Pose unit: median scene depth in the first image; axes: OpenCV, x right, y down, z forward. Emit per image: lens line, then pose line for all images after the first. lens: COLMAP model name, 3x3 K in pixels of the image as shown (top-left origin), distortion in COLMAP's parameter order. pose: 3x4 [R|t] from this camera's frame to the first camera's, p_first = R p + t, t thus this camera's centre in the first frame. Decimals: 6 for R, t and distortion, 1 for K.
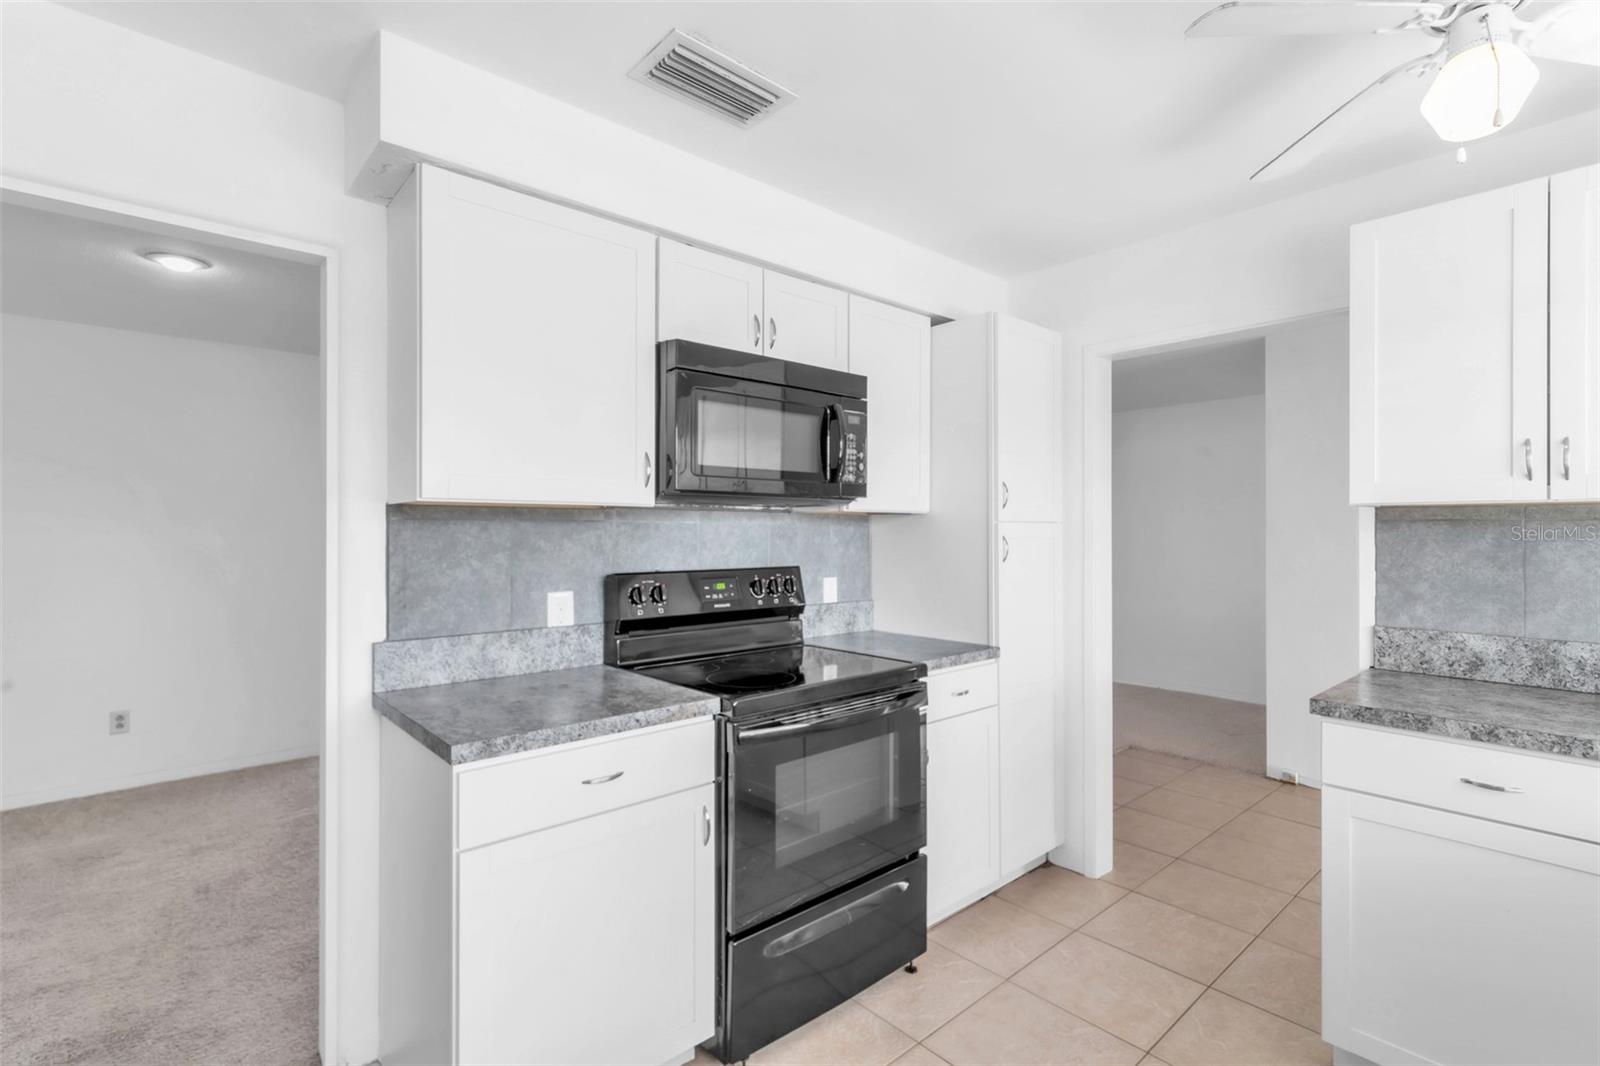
lens RADIAL K [[753.5, 0, 802.8], [0, 753.5, 510.3], [0, 0, 1]] dist [0.009617, 0.000265]
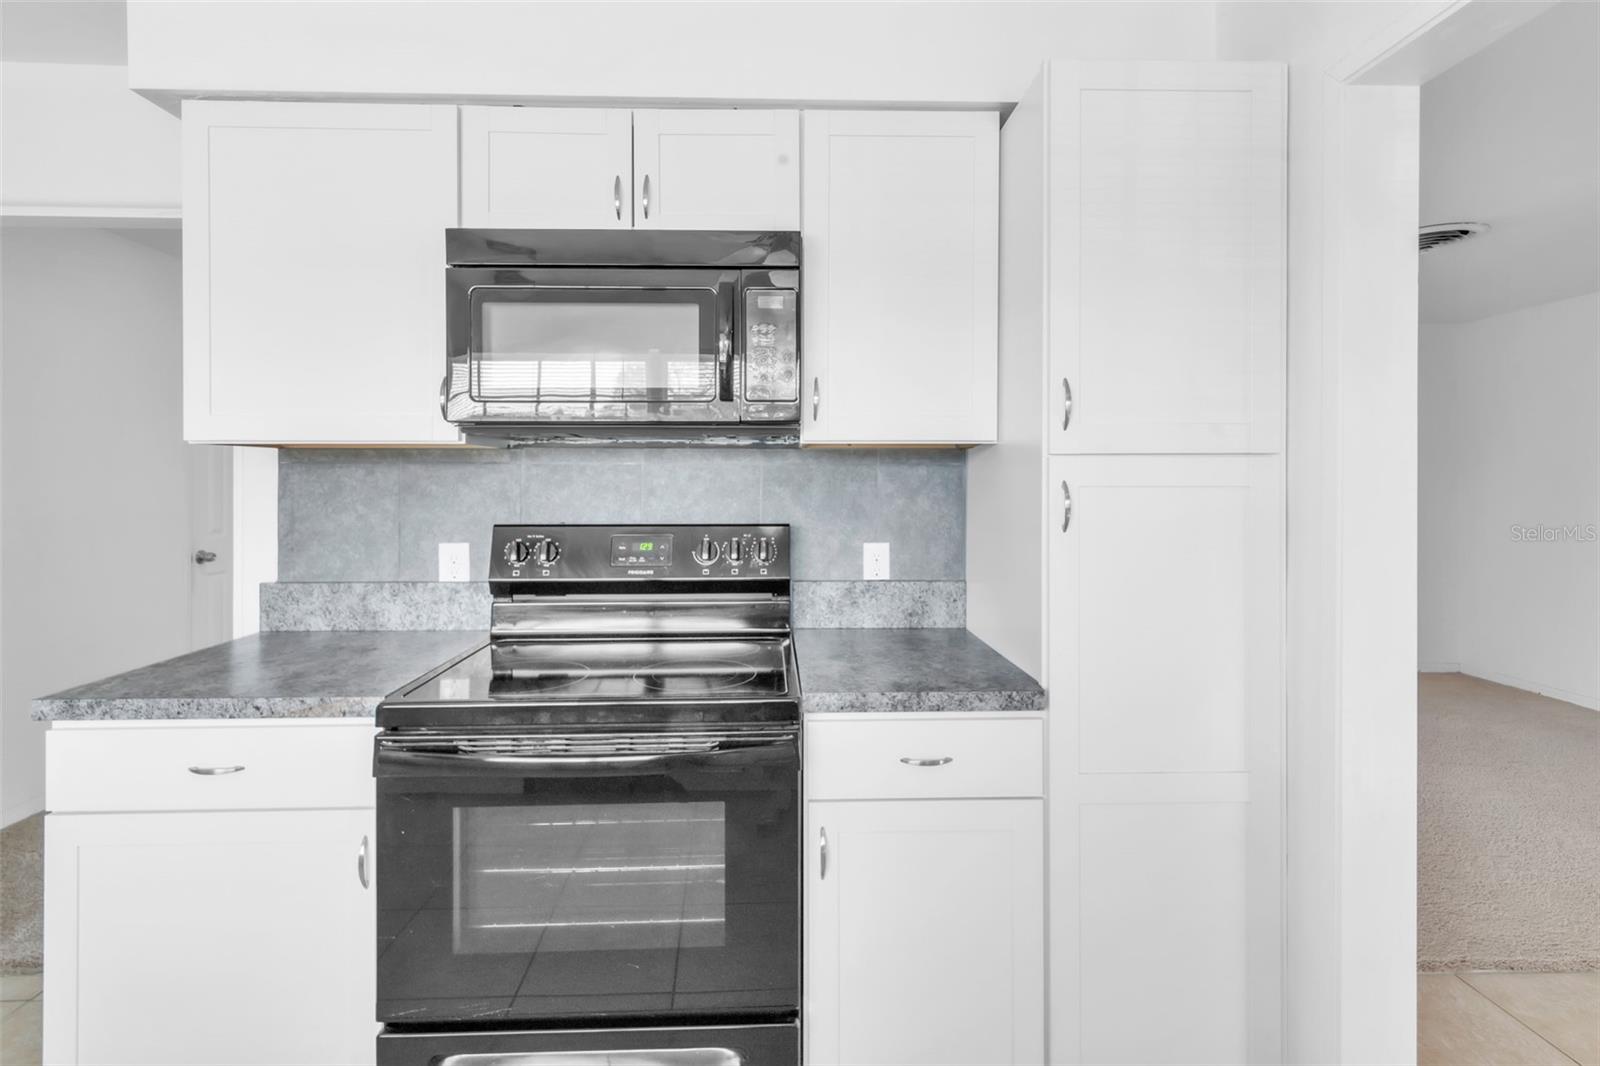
lens RADIAL K [[777.6, 0, 797.4], [0, 777.6, 469.4], [0, 0, 1]] dist [0.001482, -0.000002]
pose [[0.763288, -0.007738, -0.646012, 0.560832], [0.019121, 0.999761, 0.010618, 0.018880], [0.645776, -0.020457, 0.763253, 0.546351]]
